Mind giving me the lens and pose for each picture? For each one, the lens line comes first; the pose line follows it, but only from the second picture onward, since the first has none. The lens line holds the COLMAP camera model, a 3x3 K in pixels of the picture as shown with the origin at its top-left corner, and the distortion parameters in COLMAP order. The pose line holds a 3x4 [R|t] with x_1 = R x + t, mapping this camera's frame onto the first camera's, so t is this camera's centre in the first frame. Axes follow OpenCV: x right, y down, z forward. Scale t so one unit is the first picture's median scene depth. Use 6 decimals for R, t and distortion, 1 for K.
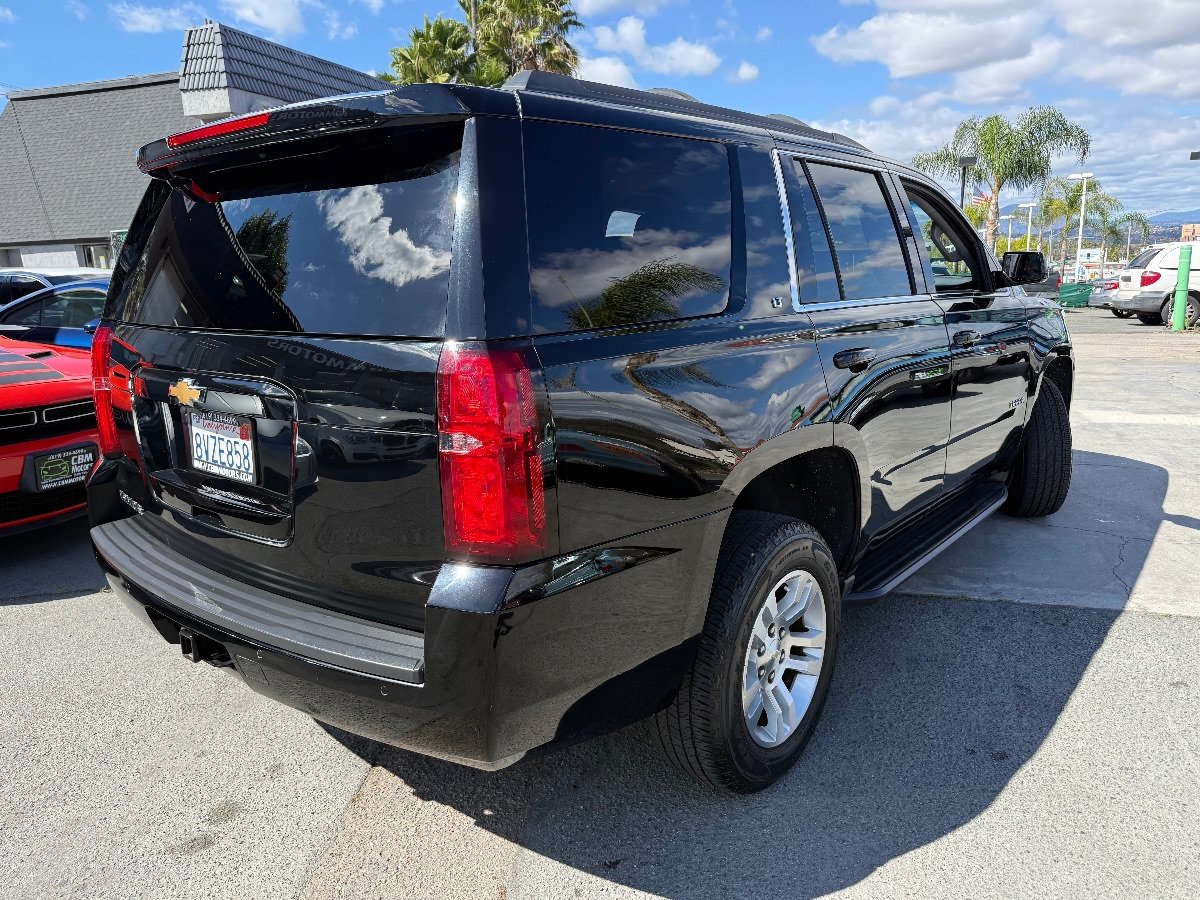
lens RADIAL K [[868.8, 0, 604.1], [0, 868.8, 449.7], [0, 0, 1]] dist [0.020917, -0.007267]
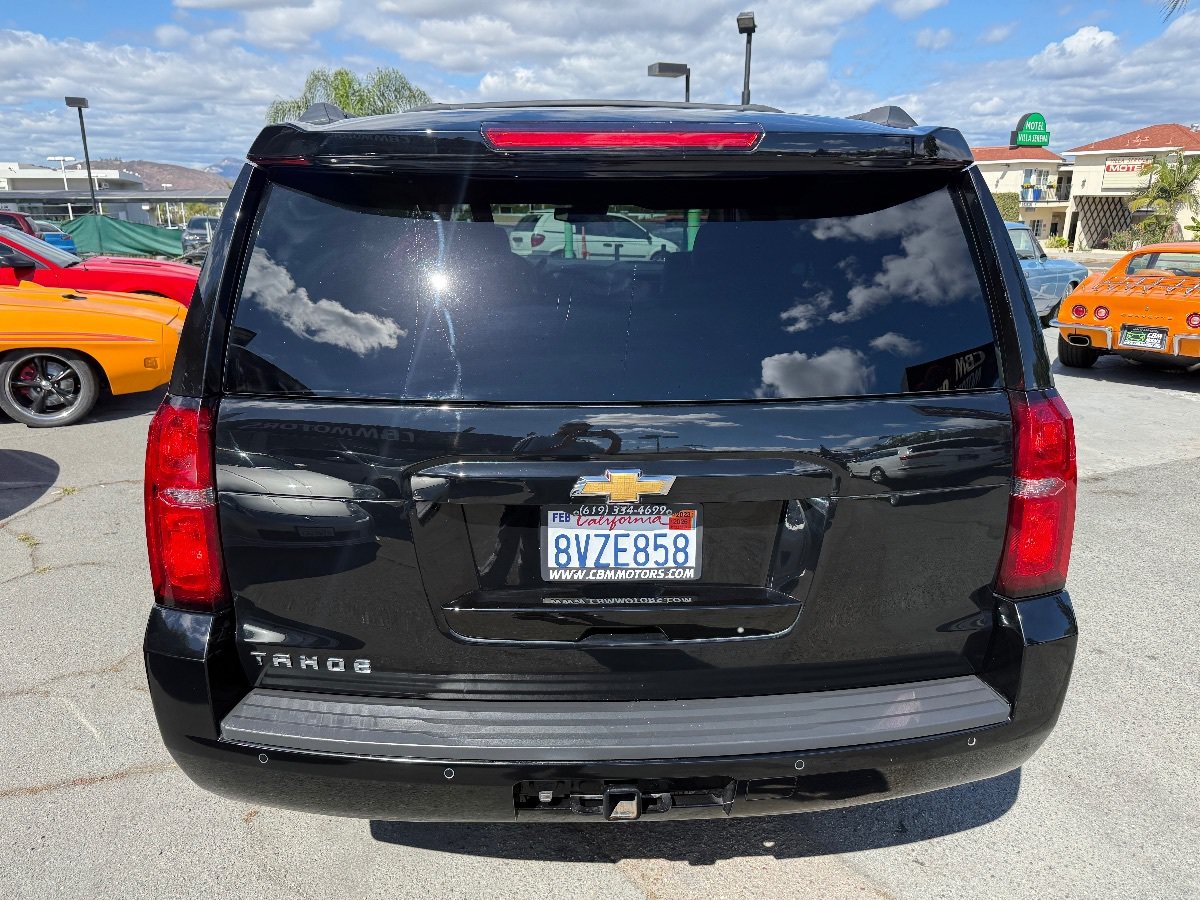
lens RADIAL K [[868.8, 0, 604.1], [0, 868.8, 449.7], [0, 0, 1]] dist [0.020917, -0.007267]
pose [[0.748254, -0.162480, 0.643208, -0.926467], [0.125459, 0.986706, 0.103303, -0.168732], [-0.651441, 0.003399, 0.758691, 0.404185]]
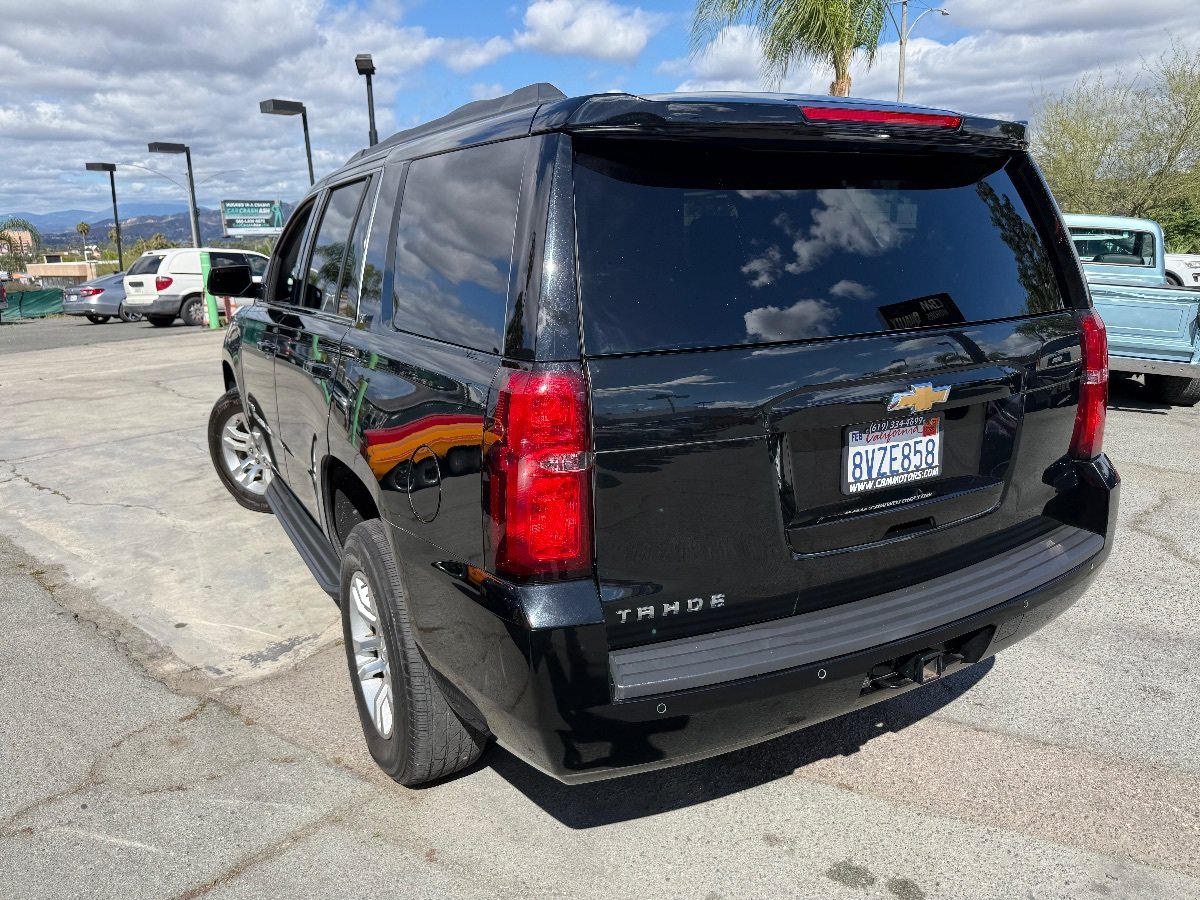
lens RADIAL K [[868.8, 0, 604.1], [0, 868.8, 449.7], [0, 0, 1]] dist [0.020917, -0.007267]
pose [[0.380509, -0.209731, 0.900681, -1.382202], [0.217361, 0.966942, 0.133333, -0.198994], [-0.898870, 0.145038, 0.413517, 0.875162]]
